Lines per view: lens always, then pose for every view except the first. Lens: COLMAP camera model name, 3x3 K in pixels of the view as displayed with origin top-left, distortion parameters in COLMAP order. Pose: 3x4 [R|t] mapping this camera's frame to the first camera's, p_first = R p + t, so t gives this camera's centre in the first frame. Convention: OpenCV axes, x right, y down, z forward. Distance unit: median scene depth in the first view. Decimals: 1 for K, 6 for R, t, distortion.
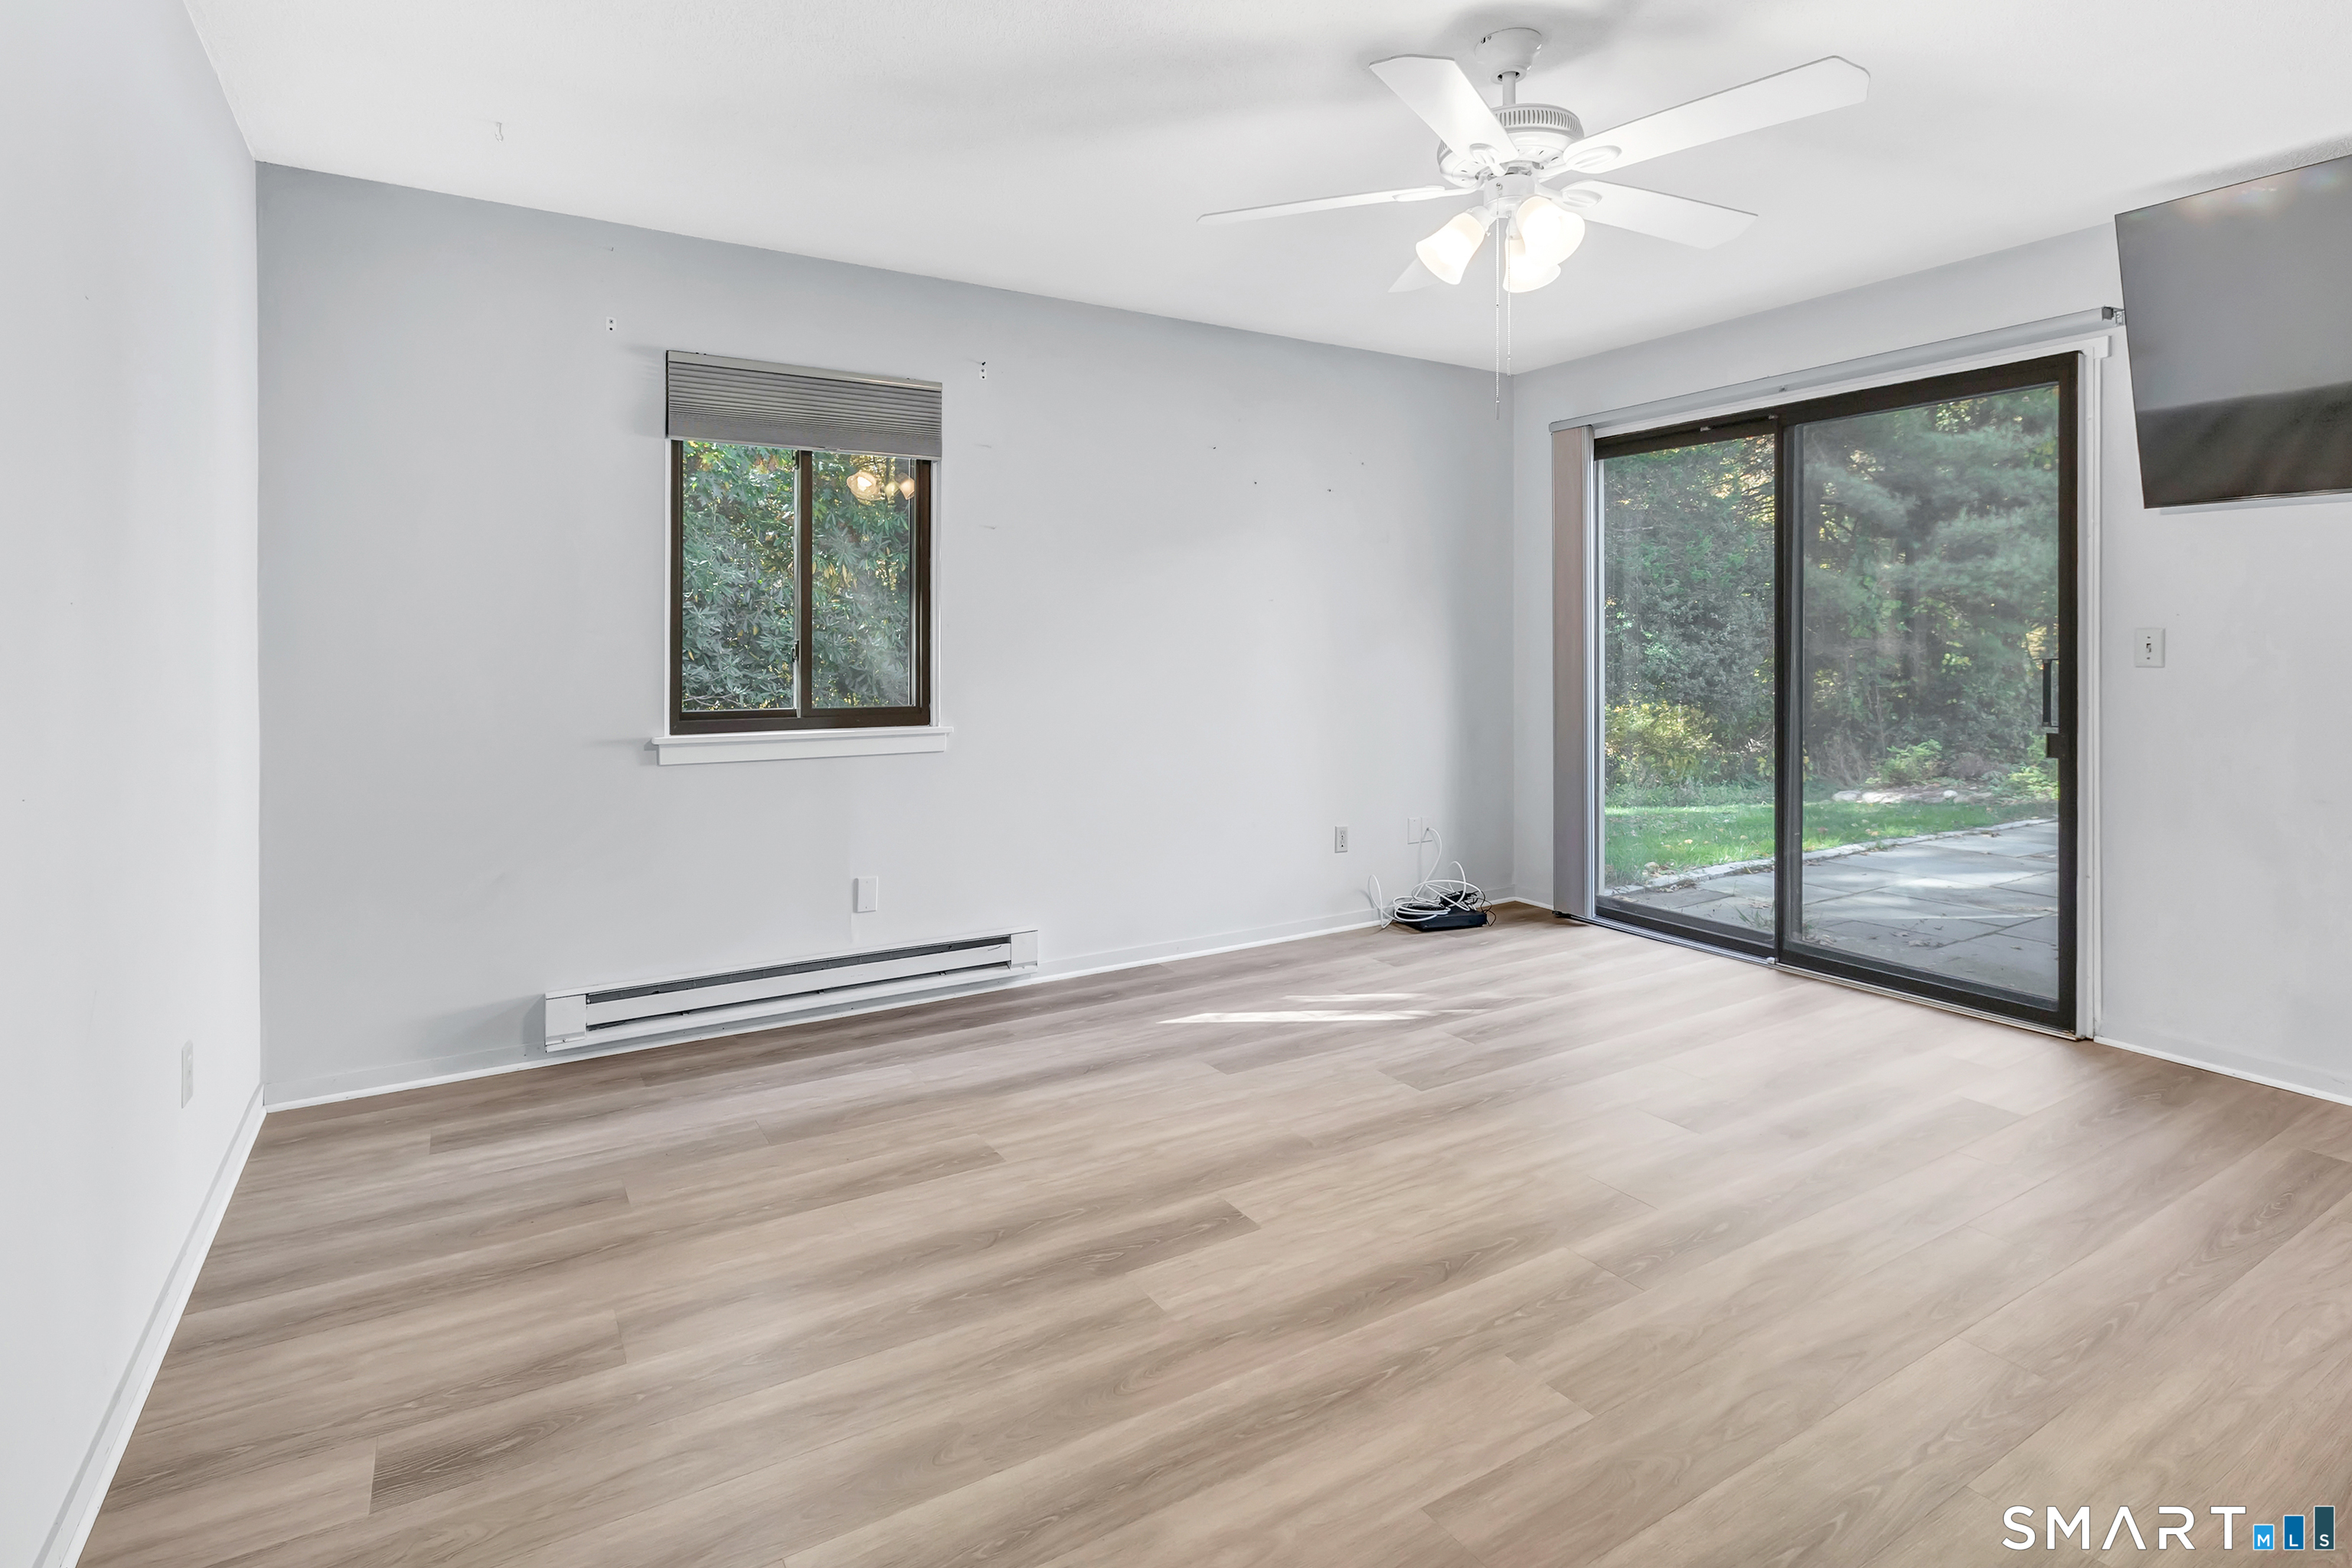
lens RADIAL K [[1130.5, 0, 1168.2], [0, 1130.5, 645.9], [0, 0, 1]] dist [-0.000126, 0.000145]
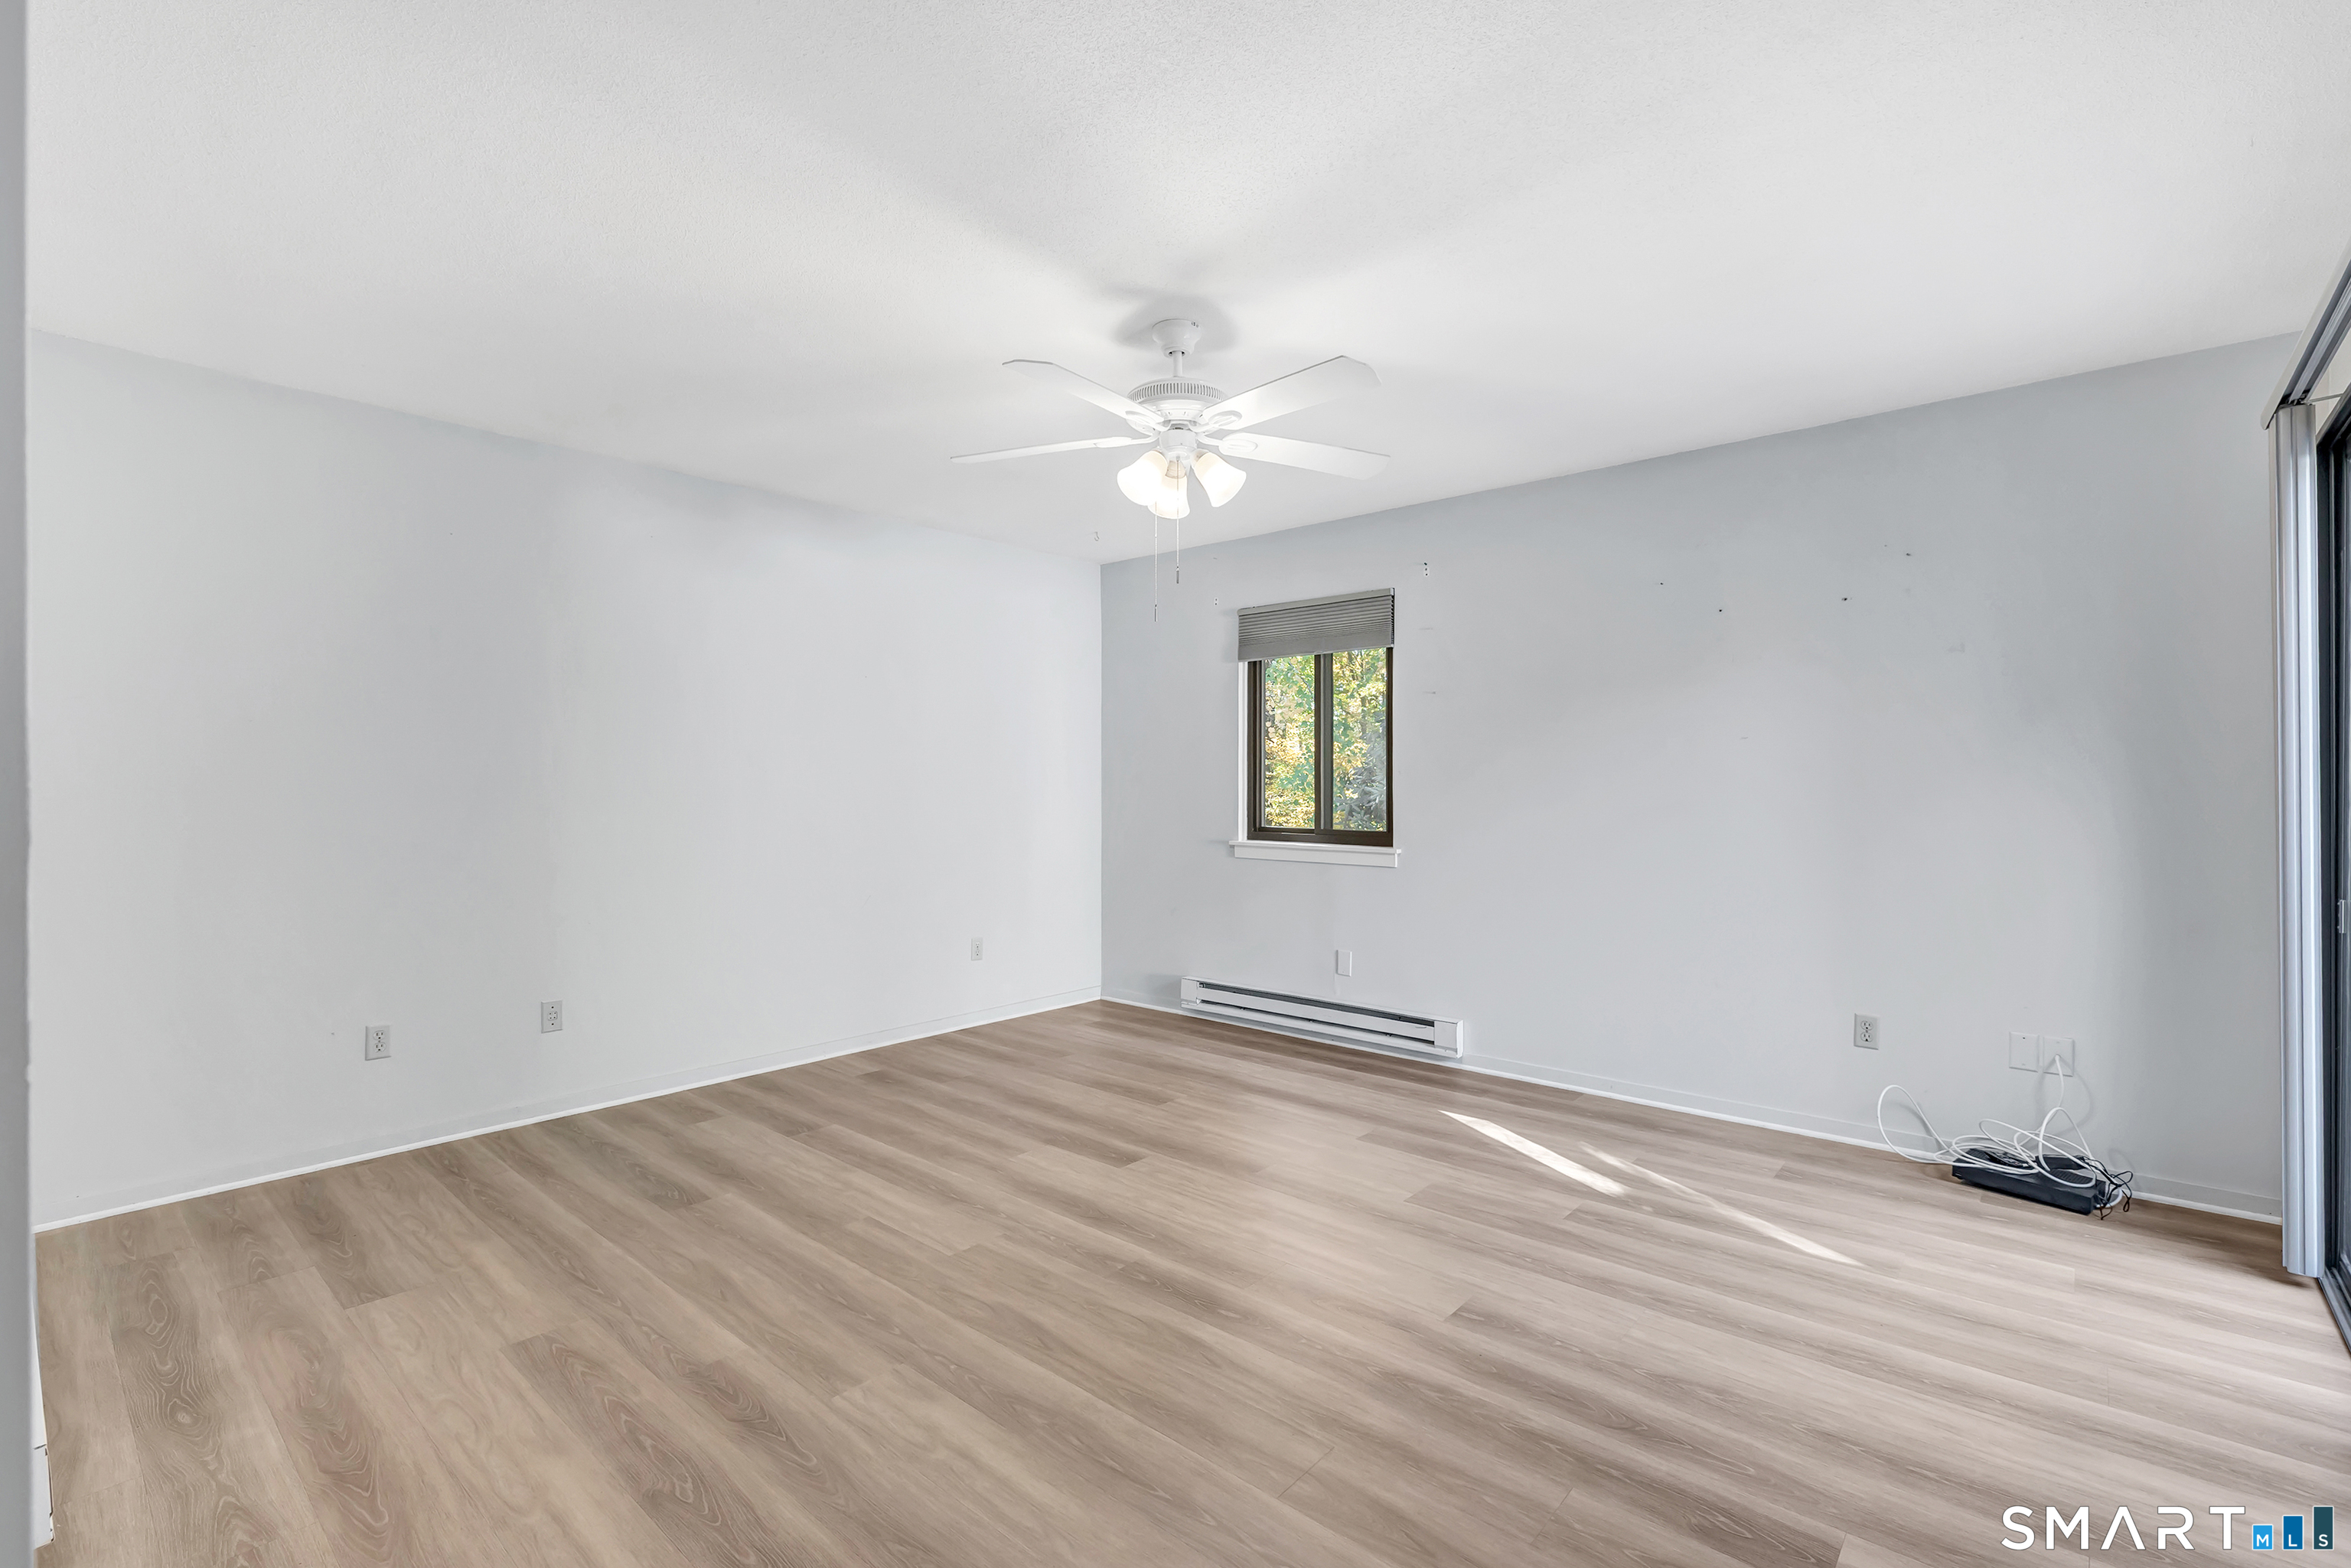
lens RADIAL K [[1055.6, 0, 1176.1], [0, 1055.6, 772.6], [0, 0, 1]] dist [0.000577, 0.000293]
pose [[0.304317, -0.007458, -0.952542, 1.050955], [-0.000773, 0.999967, -0.008076, -0.007508], [0.952571, 0.003194, 0.304301, 0.452667]]
